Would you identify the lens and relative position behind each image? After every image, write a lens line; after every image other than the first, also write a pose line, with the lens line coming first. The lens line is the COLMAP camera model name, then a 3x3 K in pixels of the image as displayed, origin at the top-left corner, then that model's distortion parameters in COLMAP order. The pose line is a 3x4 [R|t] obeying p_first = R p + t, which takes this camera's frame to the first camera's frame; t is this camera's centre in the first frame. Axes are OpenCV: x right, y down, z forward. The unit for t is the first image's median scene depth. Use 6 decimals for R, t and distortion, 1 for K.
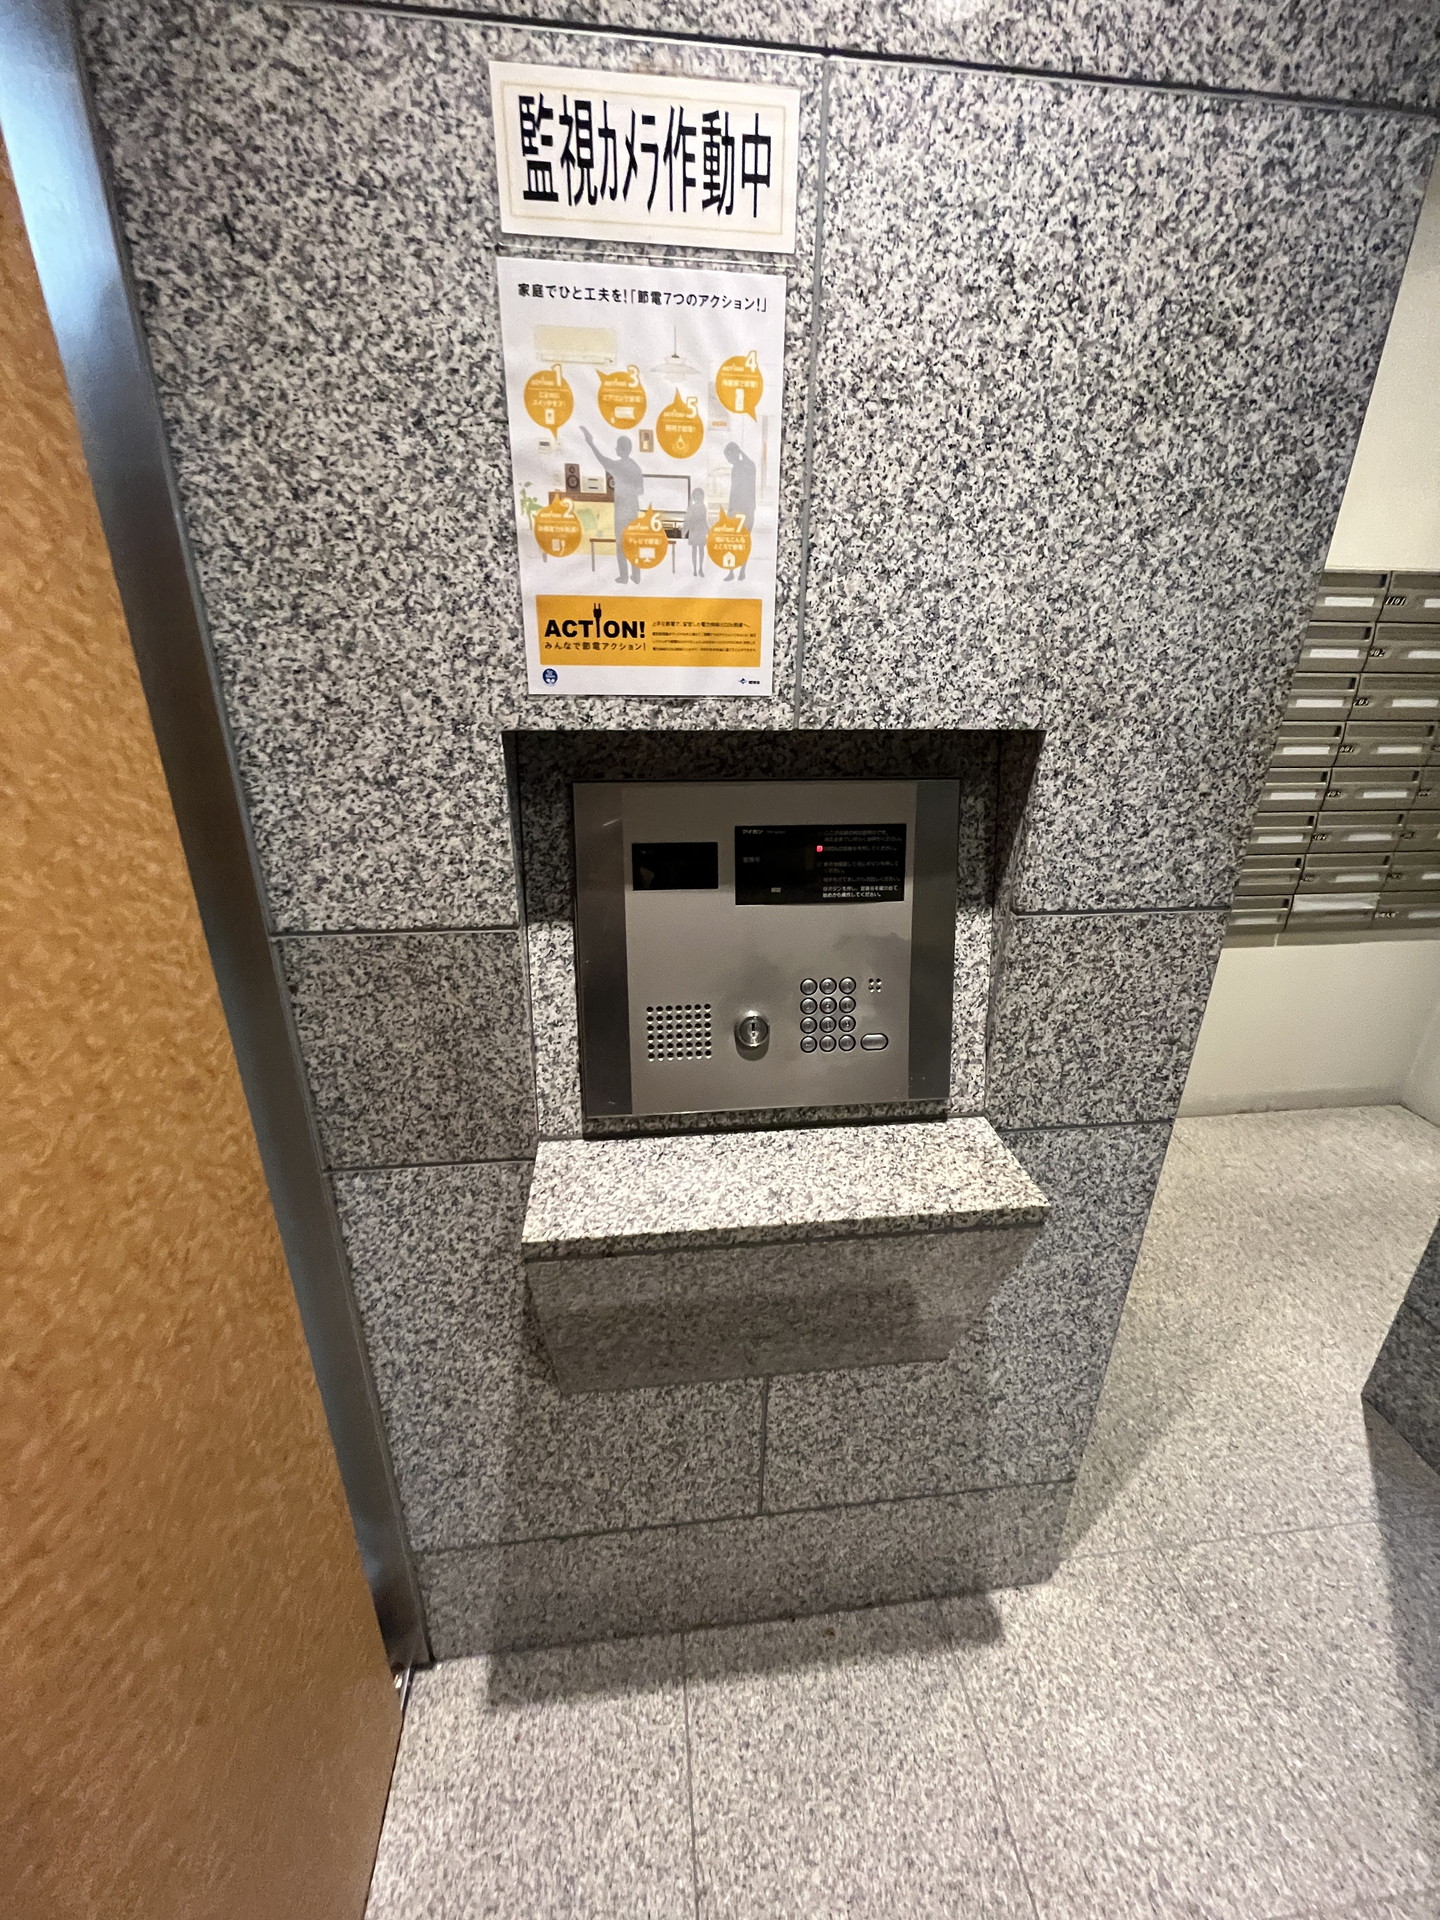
lens RADIAL K [[778.2, 0, 723.9], [0, 778.2, 953.6], [0, 0, 1]] dist [-0.003219, -0.000332]
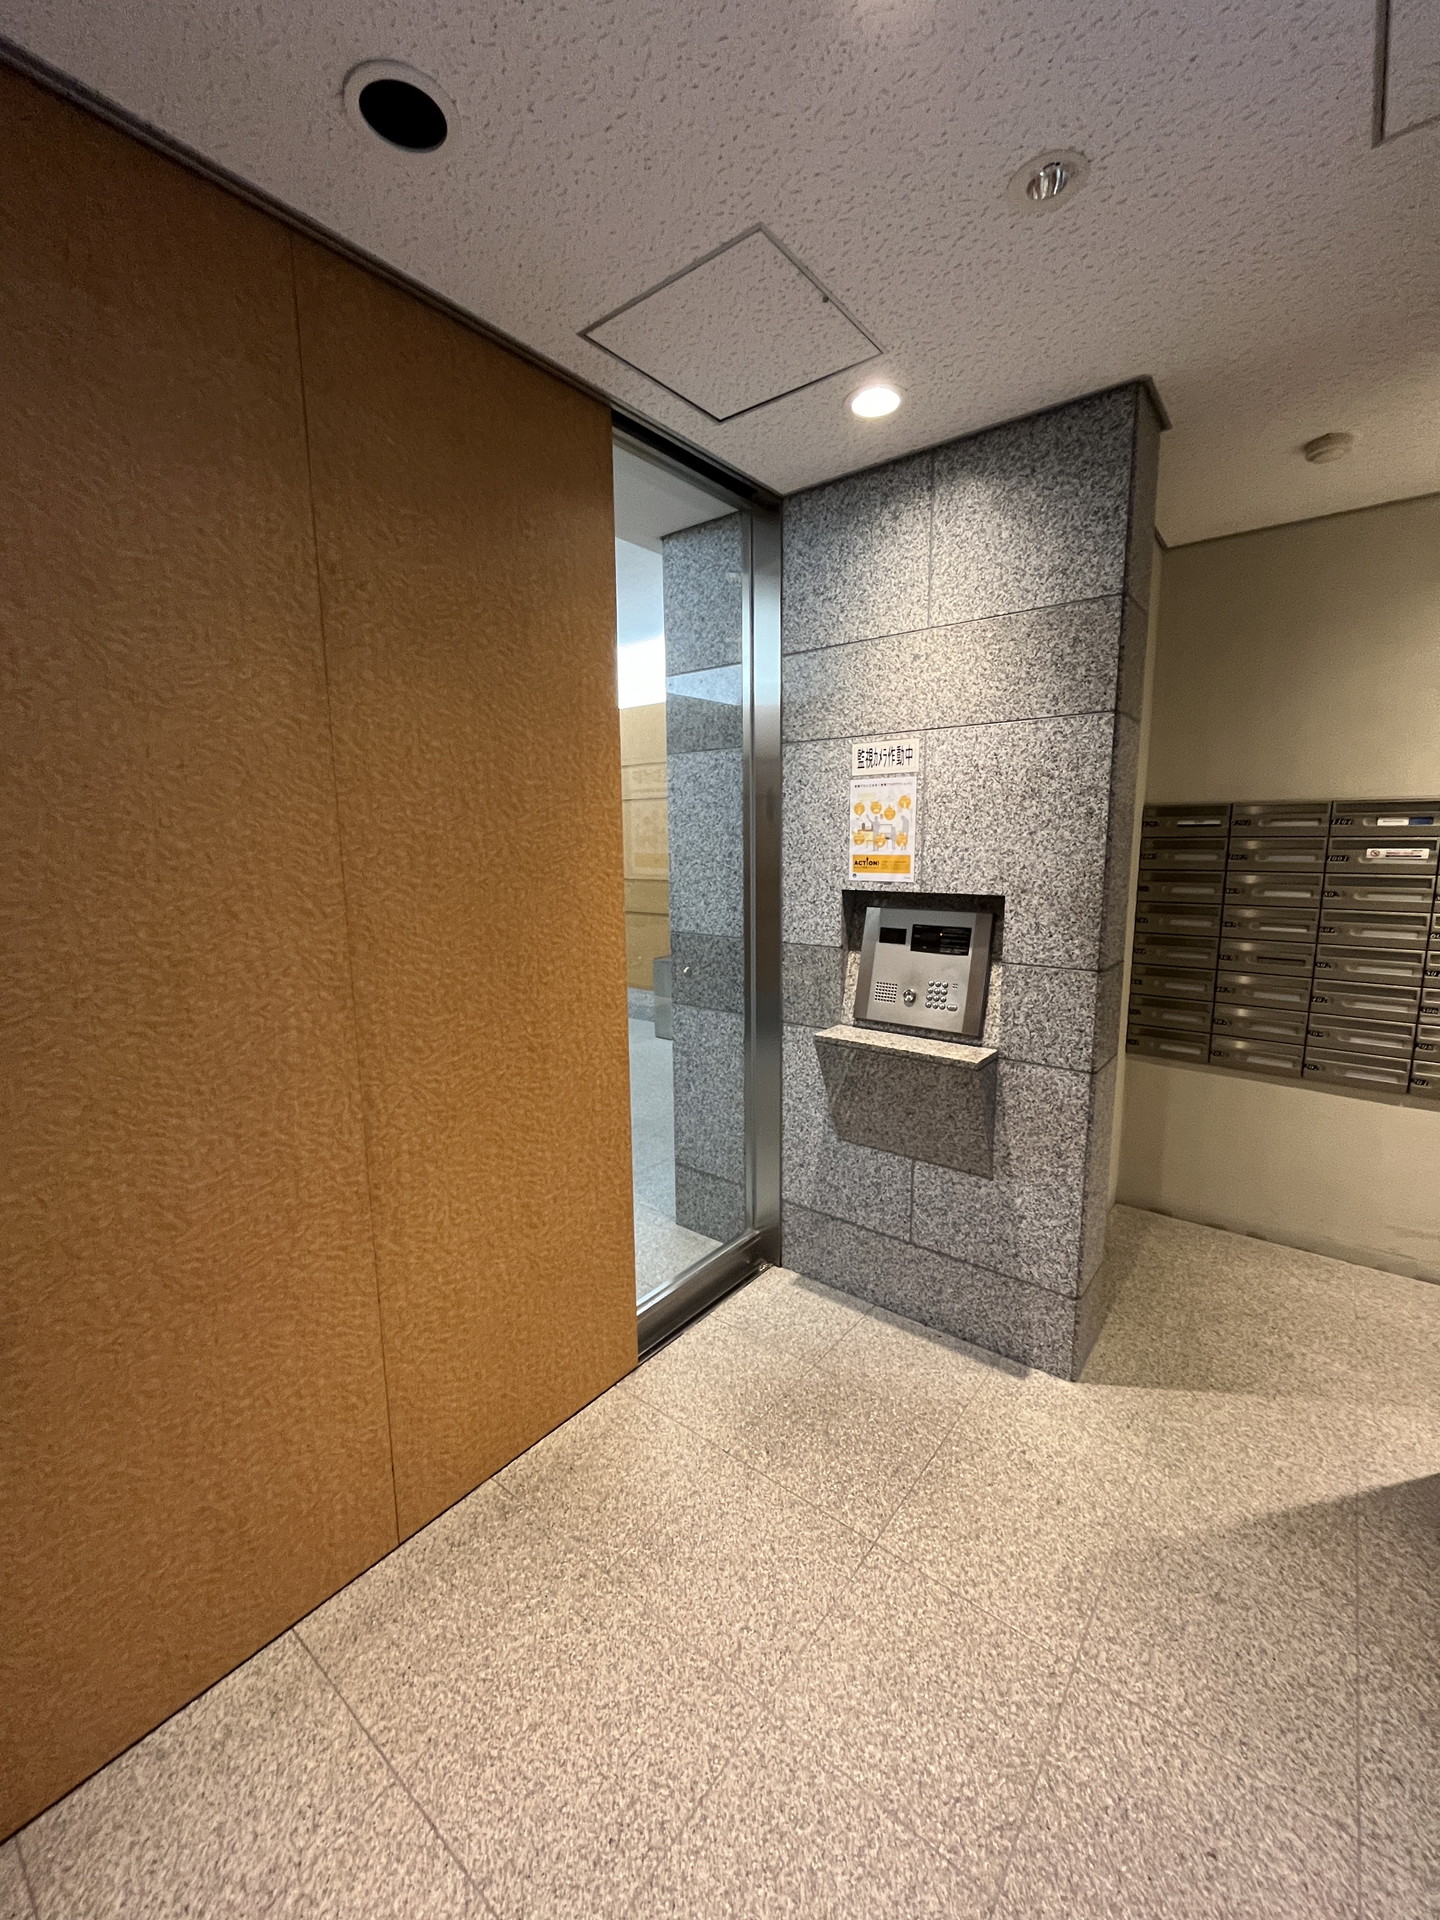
lens RADIAL K [[778.2, 0, 720.8], [0, 778.2, 959.0], [0, 0, 1]] dist [-0.003219, -0.000332]
pose [[0.707178, 0.089386, -0.701363, 1.831820], [-0.246766, 0.960801, -0.126362, 0.597615], [0.662576, 0.262433, 0.701514, -1.763119]]
